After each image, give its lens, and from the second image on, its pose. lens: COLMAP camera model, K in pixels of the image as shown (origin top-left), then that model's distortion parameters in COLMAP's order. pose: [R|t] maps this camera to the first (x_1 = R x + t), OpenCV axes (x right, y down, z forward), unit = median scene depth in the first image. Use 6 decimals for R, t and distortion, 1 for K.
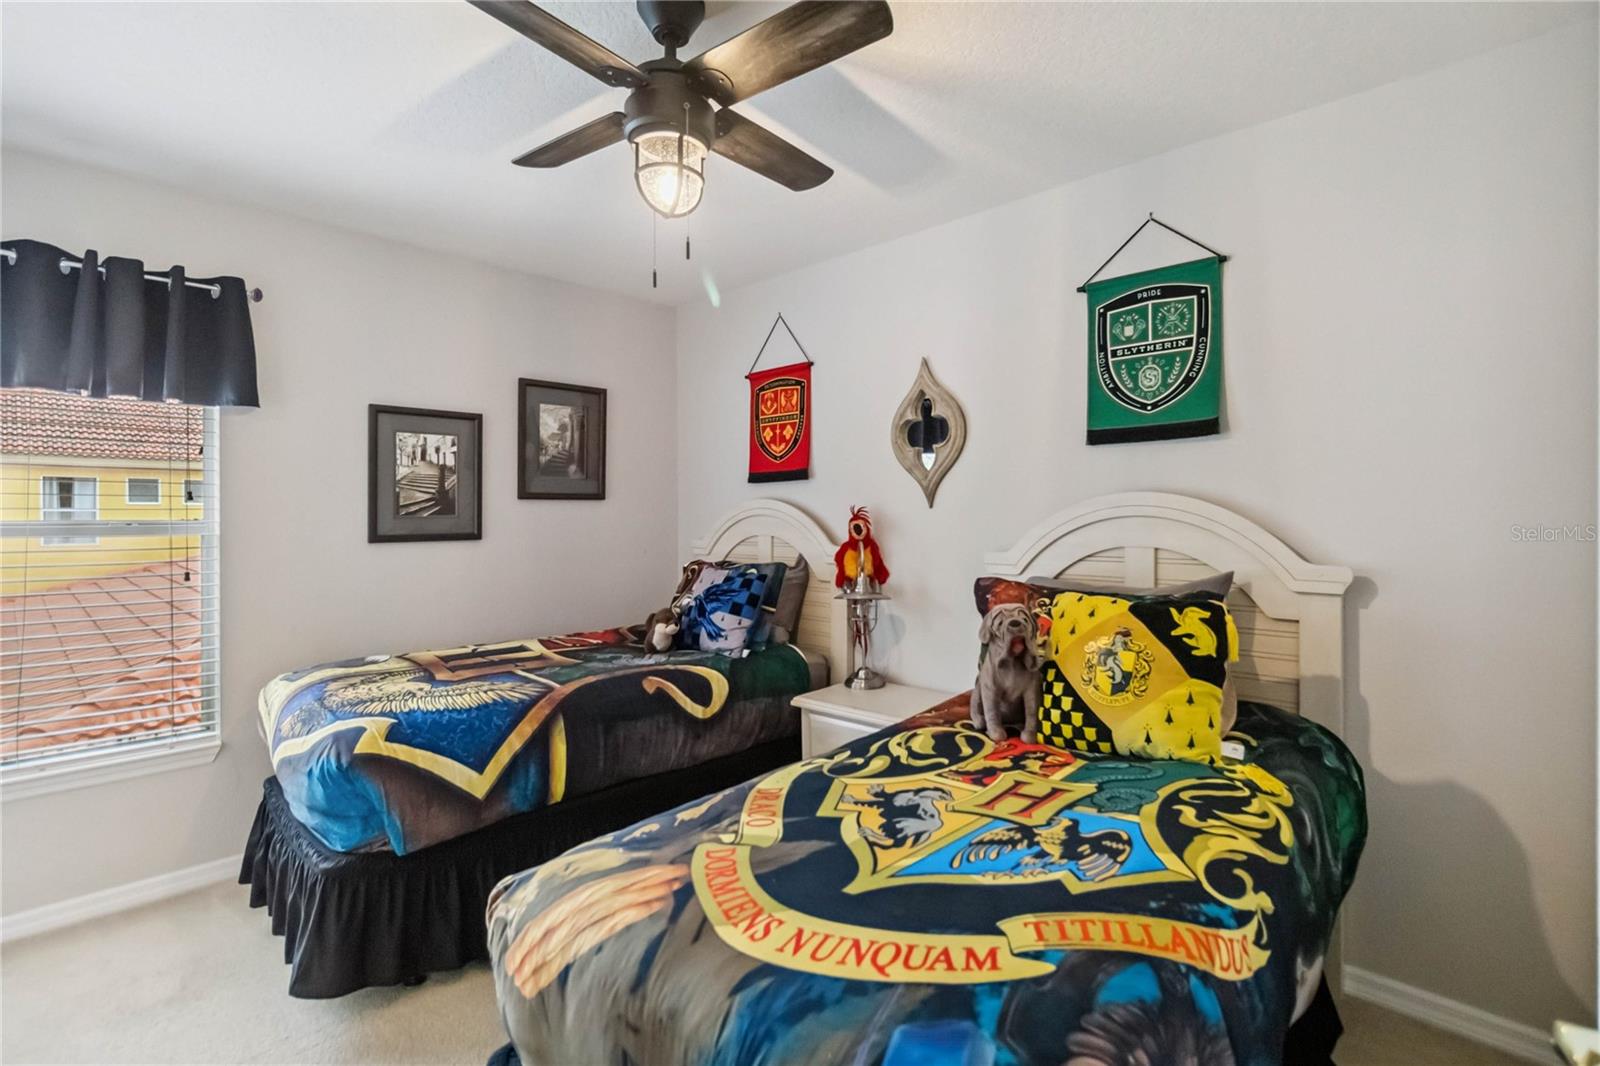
lens RADIAL K [[739.9, 0, 798.7], [0, 739.9, 522.0], [0, 0, 1]] dist [-0.000758, 0.000008]
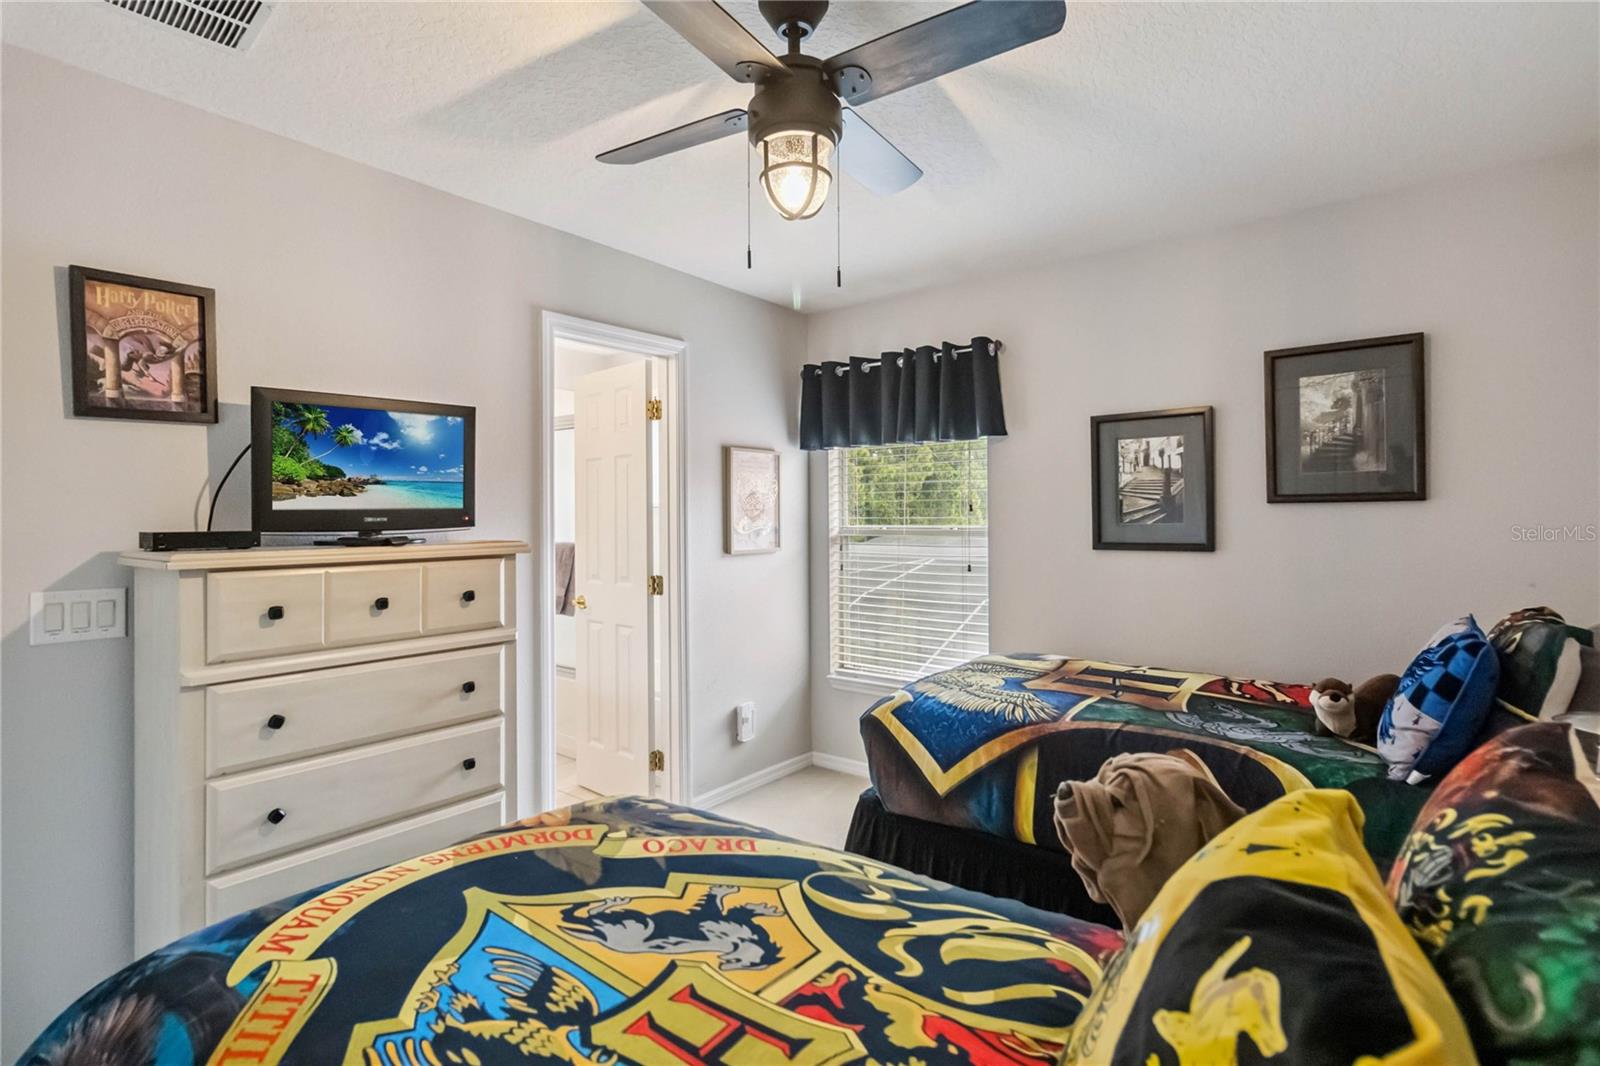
lens RADIAL K [[739.9, 0, 797.6], [0, 739.9, 516.2], [0, 0, 1]] dist [-0.000758, 0.000008]
pose [[0.127807, -0.001902, -0.991797, 0.385676], [-0.007488, 0.999968, -0.002882, -0.011843], [0.991771, 0.007795, 0.127789, 0.432977]]
